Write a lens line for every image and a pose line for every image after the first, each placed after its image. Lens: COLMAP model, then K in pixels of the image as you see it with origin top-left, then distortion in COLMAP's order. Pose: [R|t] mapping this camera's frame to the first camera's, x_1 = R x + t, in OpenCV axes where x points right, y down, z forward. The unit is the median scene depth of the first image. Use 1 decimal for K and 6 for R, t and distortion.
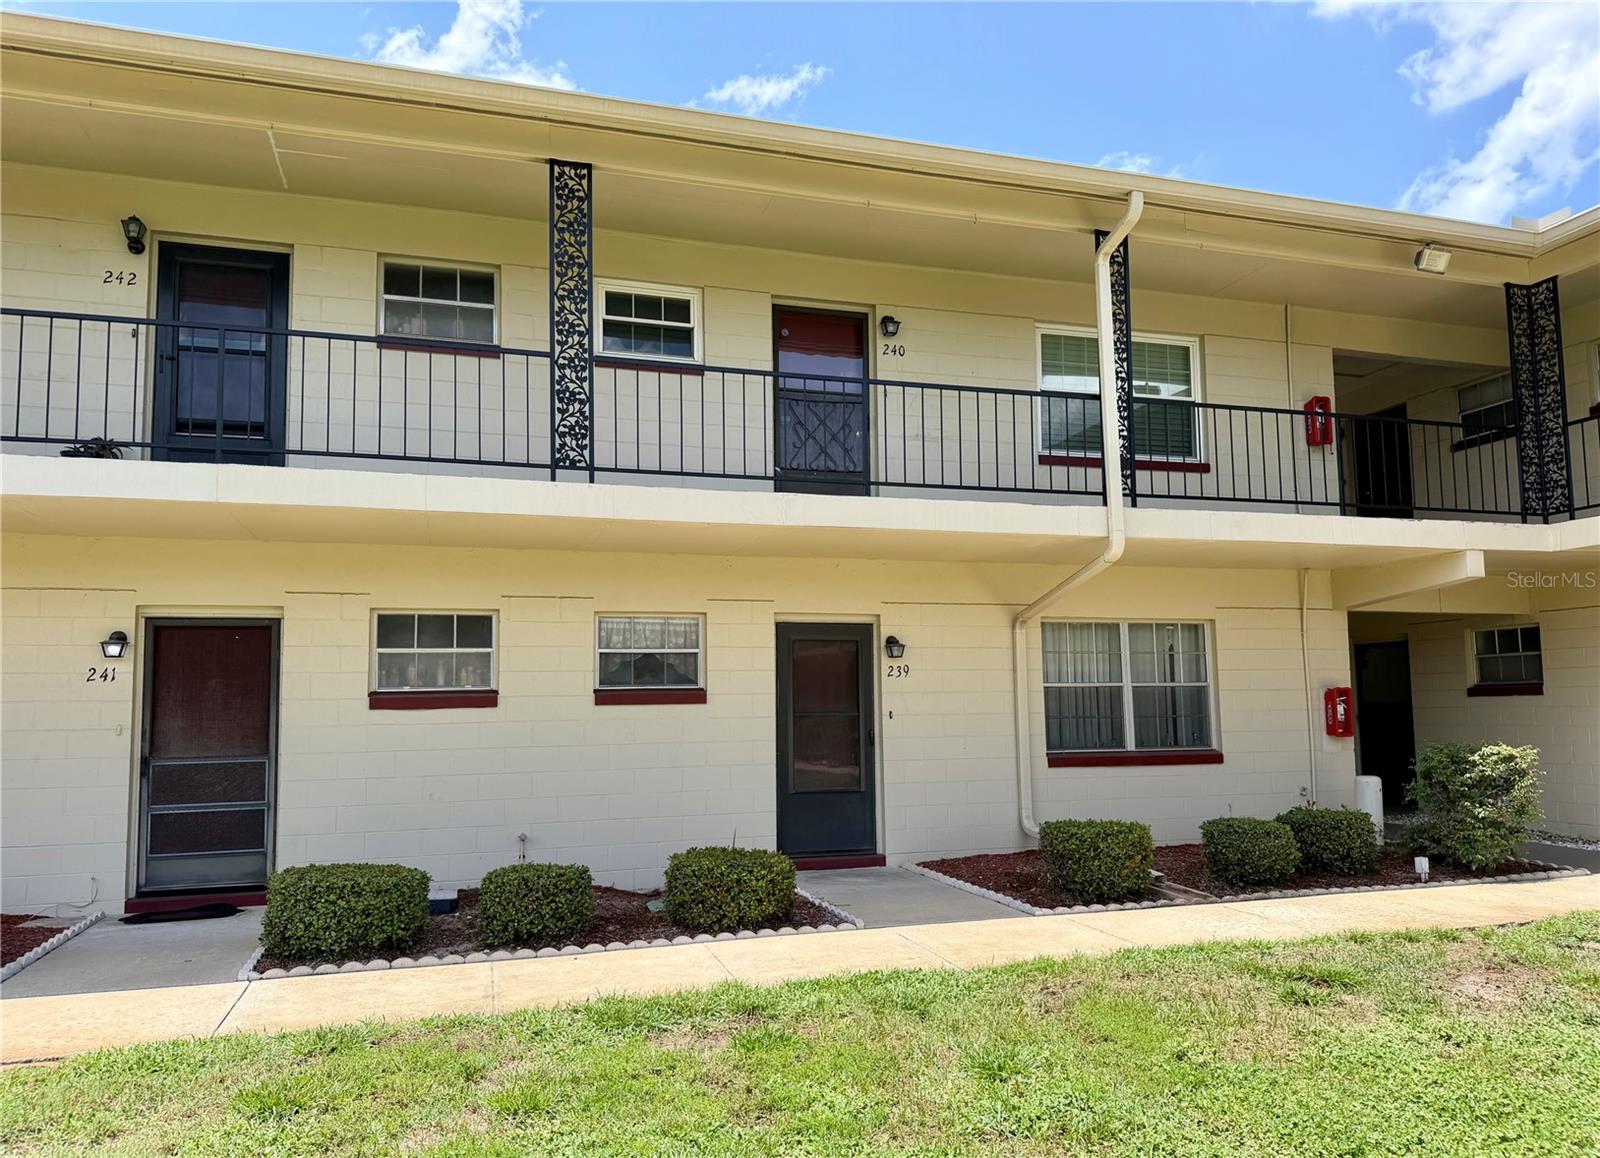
lens RADIAL K [[1132.0, 0, 801.4], [0, 1132.0, 610.3], [0, 0, 1]] dist [0.165165, -0.362679]
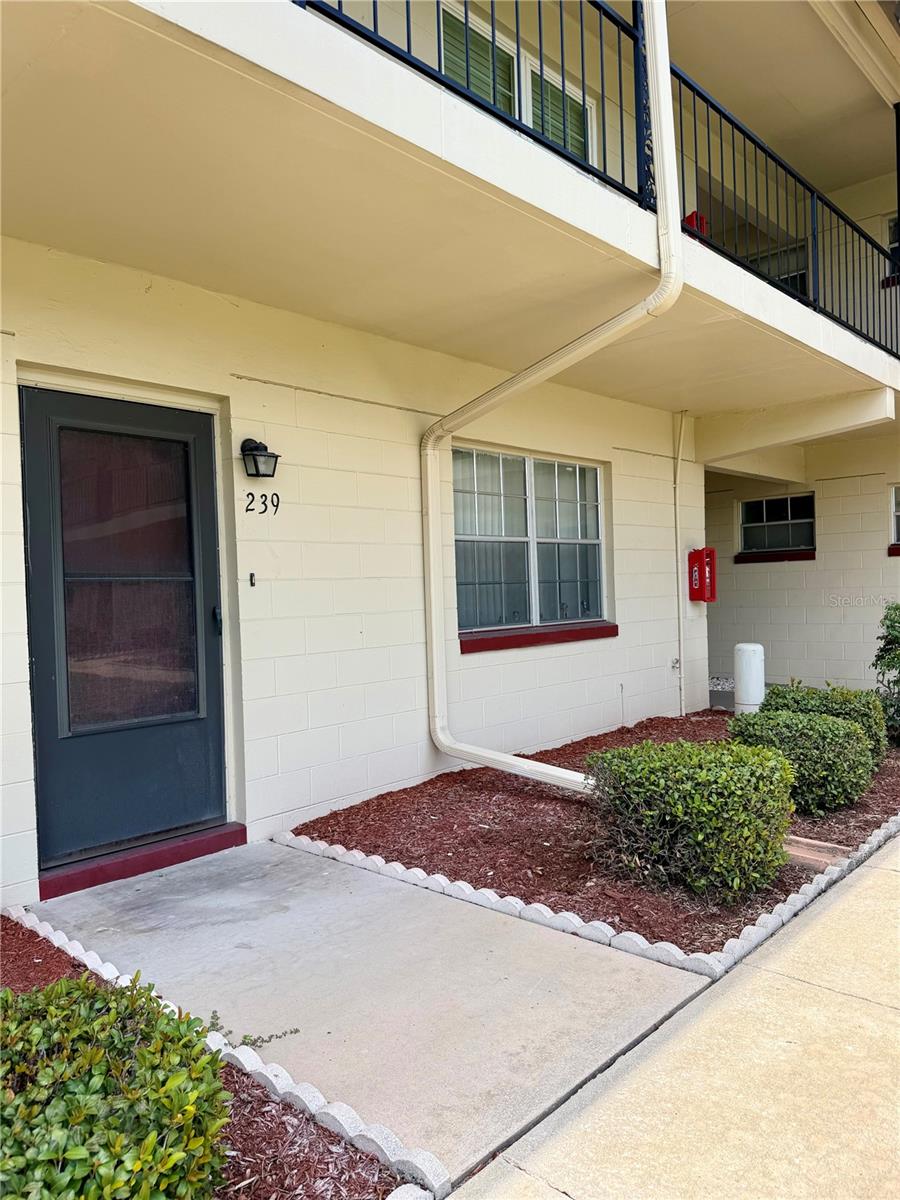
lens RADIAL K [[838.0, 0, 450.2], [0, 838.0, 607.2], [0, 0, 1]] dist [0.174171, -0.385777]
pose [[0.865822, -0.024604, 0.499748, -0.049886], [-0.022564, 0.995854, 0.088122, 0.071226], [-0.499844, -0.087574, 0.861677, 0.628033]]
